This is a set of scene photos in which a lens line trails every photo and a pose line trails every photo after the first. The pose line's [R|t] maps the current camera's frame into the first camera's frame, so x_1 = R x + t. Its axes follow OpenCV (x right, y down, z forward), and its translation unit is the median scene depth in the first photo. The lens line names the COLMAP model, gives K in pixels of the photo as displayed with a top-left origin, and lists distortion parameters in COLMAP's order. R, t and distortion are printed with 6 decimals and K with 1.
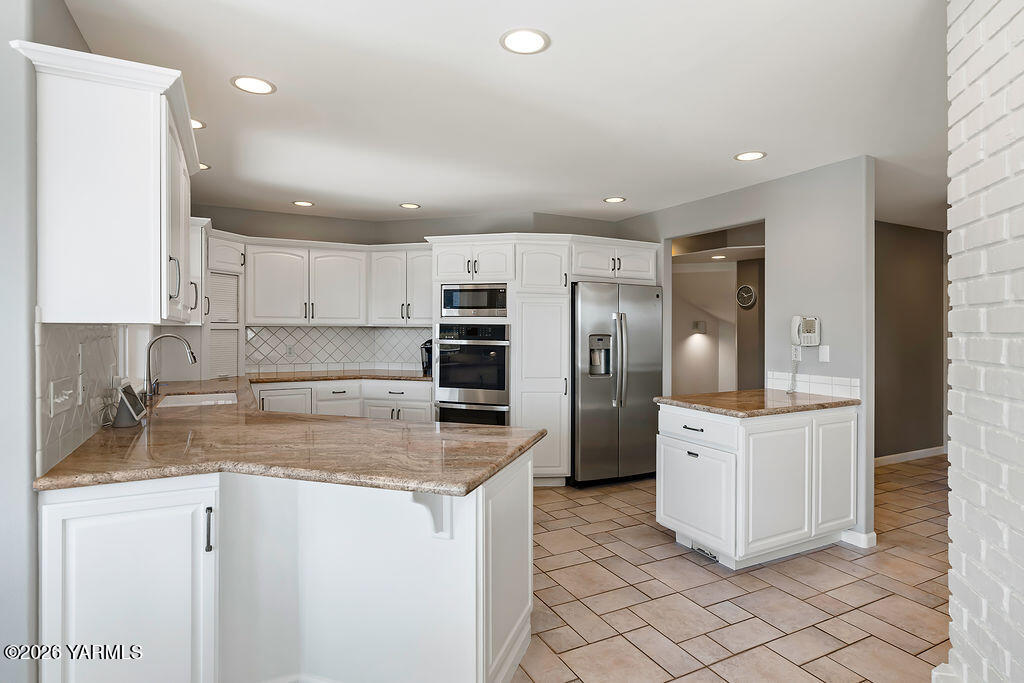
lens RADIAL K [[548.2, 0, 511.3], [0, 548.2, 328.1], [0, 0, 1]] dist [-0.001143, -0.000273]
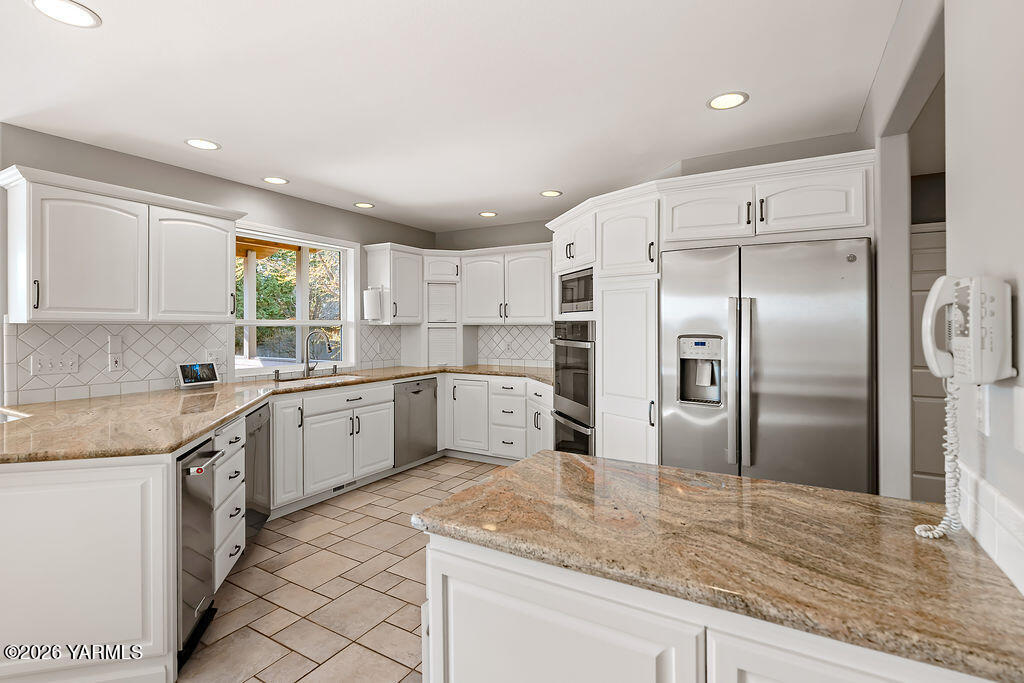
lens RADIAL K [[481.5, 0, 512.6], [0, 481.5, 320.7], [0, 0, 1]] dist [0.000822, 0.000068]
pose [[0.545606, -0.013672, -0.837930, 0.489209], [0.002487, 0.999889, -0.014695, 0.002619], [0.838038, 0.005934, 0.545579, 0.542918]]
